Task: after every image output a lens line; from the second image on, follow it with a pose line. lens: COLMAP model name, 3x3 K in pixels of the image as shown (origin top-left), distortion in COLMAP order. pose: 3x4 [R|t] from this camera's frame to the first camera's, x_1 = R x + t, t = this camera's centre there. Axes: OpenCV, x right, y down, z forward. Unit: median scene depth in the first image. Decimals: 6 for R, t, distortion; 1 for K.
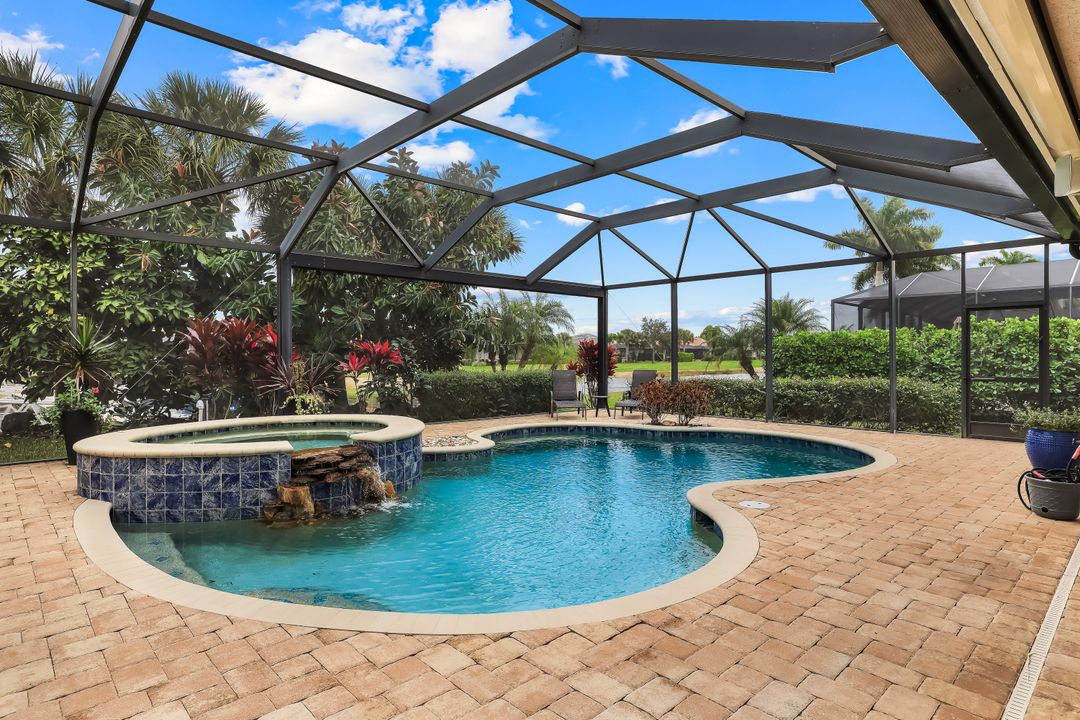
lens RADIAL K [[590.1, 0, 540.4], [0, 590.1, 354.3], [0, 0, 1]] dist [-0.002607, 0.000474]
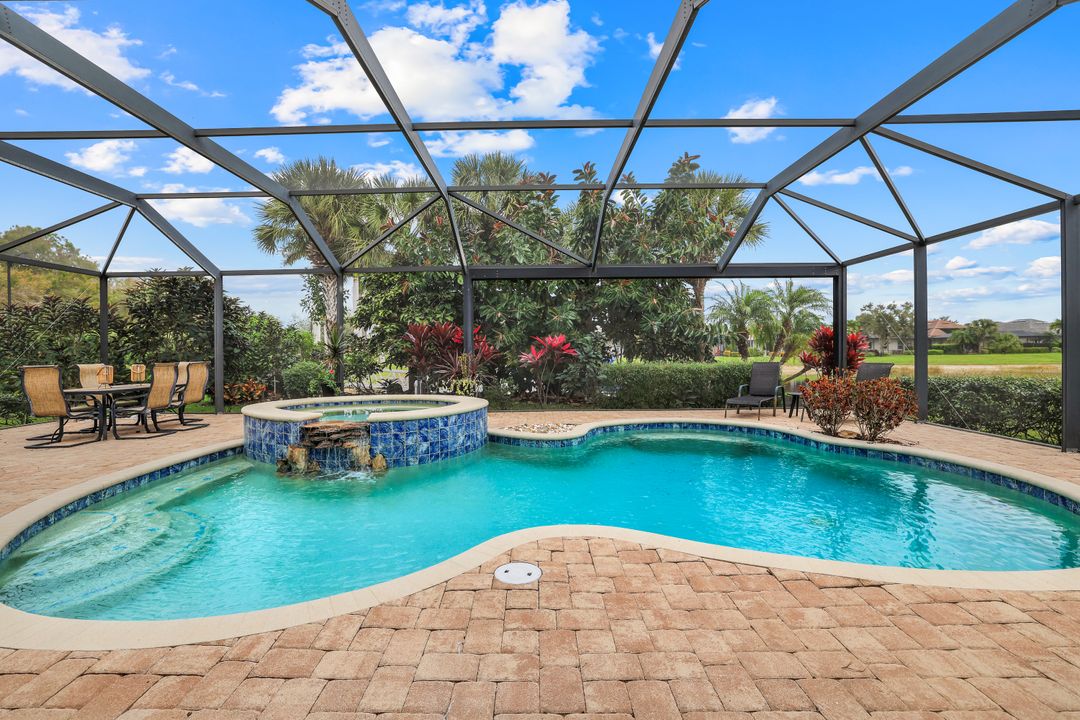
lens RADIAL K [[474.4, 0, 535.2], [0, 474.4, 356.0], [0, 0, 1]] dist [-0.050814, 0.019977]
pose [[0.724650, 0.001558, -0.689115, 0.441222], [0.010432, 0.999858, 0.013231, 0.006607], [0.689038, -0.016777, 0.724531, 0.387813]]
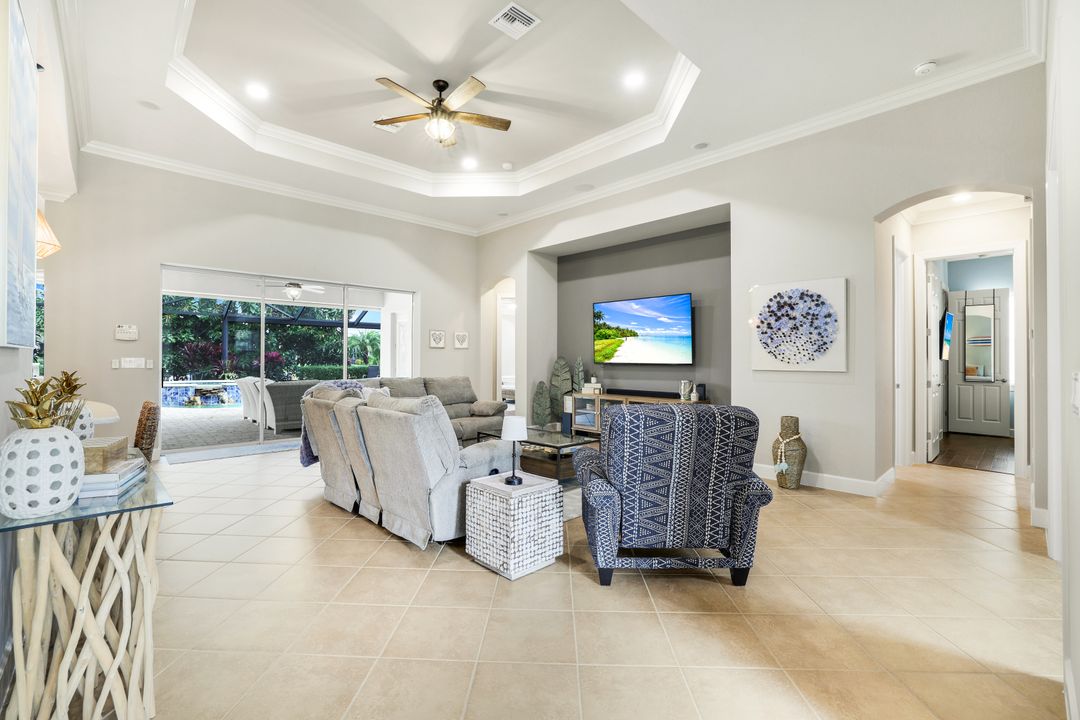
lens RADIAL K [[470.2, 0, 535.3], [0, 470.2, 349.2], [0, 0, 1]] dist [-0.027338, 0.000142]
pose [[0.999963, 0.008511, -0.001529, 0.976586], [-0.008537, 0.999792, -0.018534, -0.008606], [0.001371, 0.018546, 0.999827, -1.054330]]
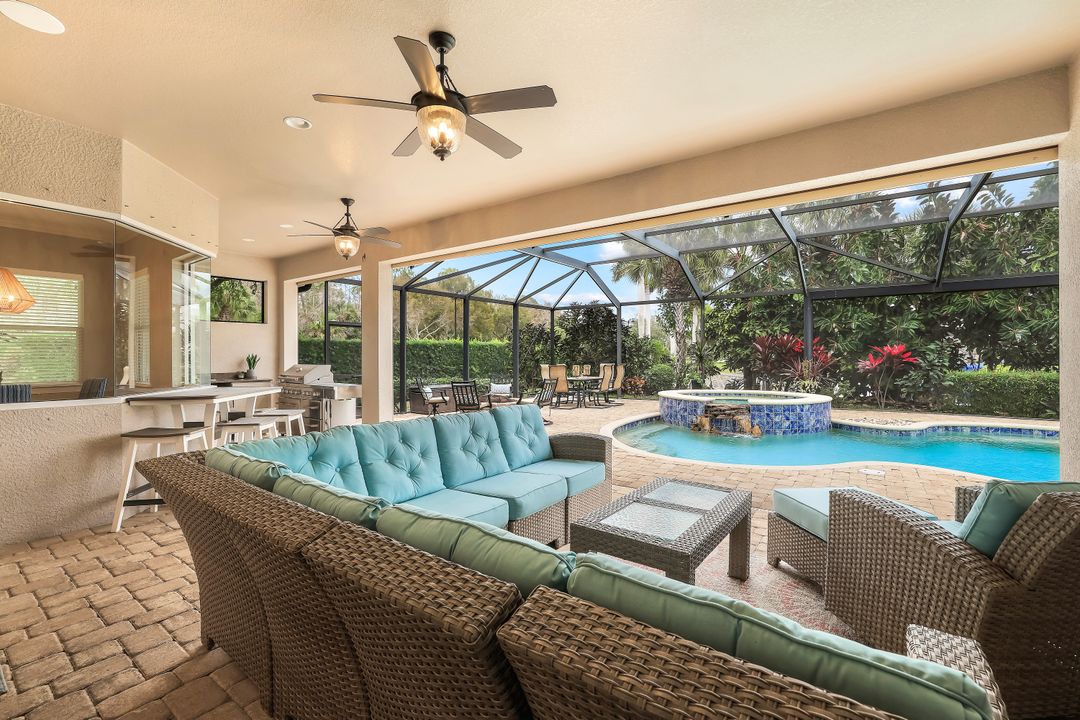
lens RADIAL K [[474.4, 0, 535.2], [0, 474.4, 356.0], [0, 0, 1]] dist [-0.050814, 0.019977]
pose [[0.193618, 0.001423, -0.981076, 0.749115], [0.005932, 0.999979, 0.002621, -0.007221], [0.981059, -0.006328, 0.193605, 0.031323]]
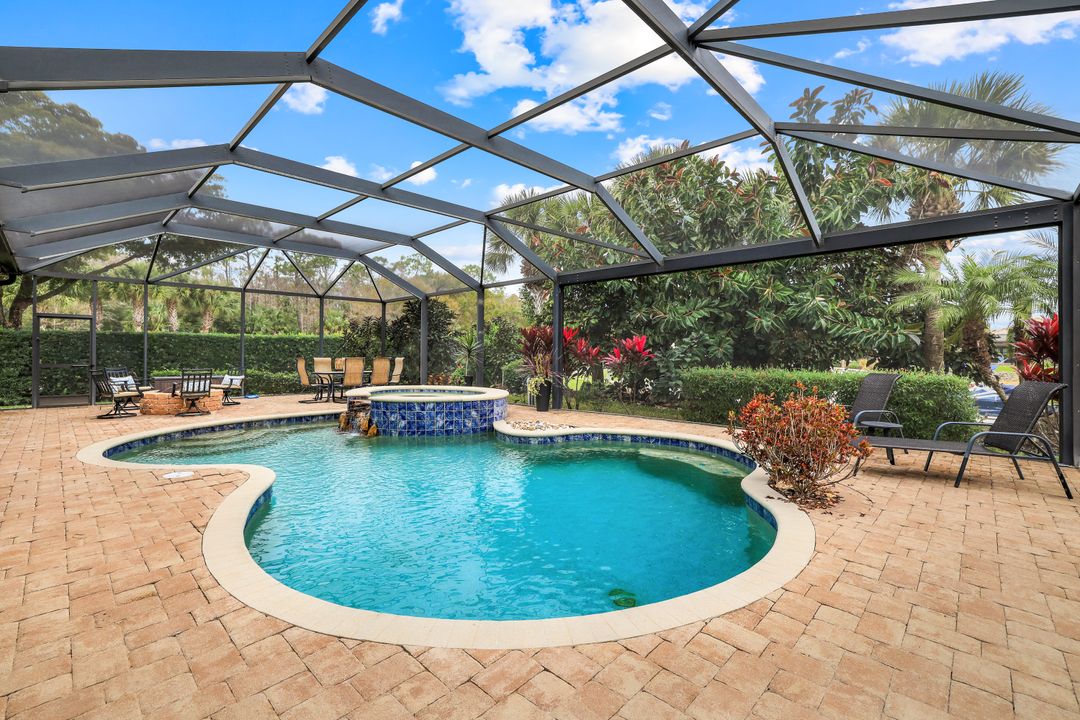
lens RADIAL K [[474.4, 0, 535.2], [0, 474.4, 356.0], [0, 0, 1]] dist [-0.050814, 0.019977]
pose [[0.059720, 0.001815, -0.998214, 0.785745], [-0.004737, 0.999988, 0.001535, 0.013137], [0.998204, 0.004637, 0.059727, 0.989579]]
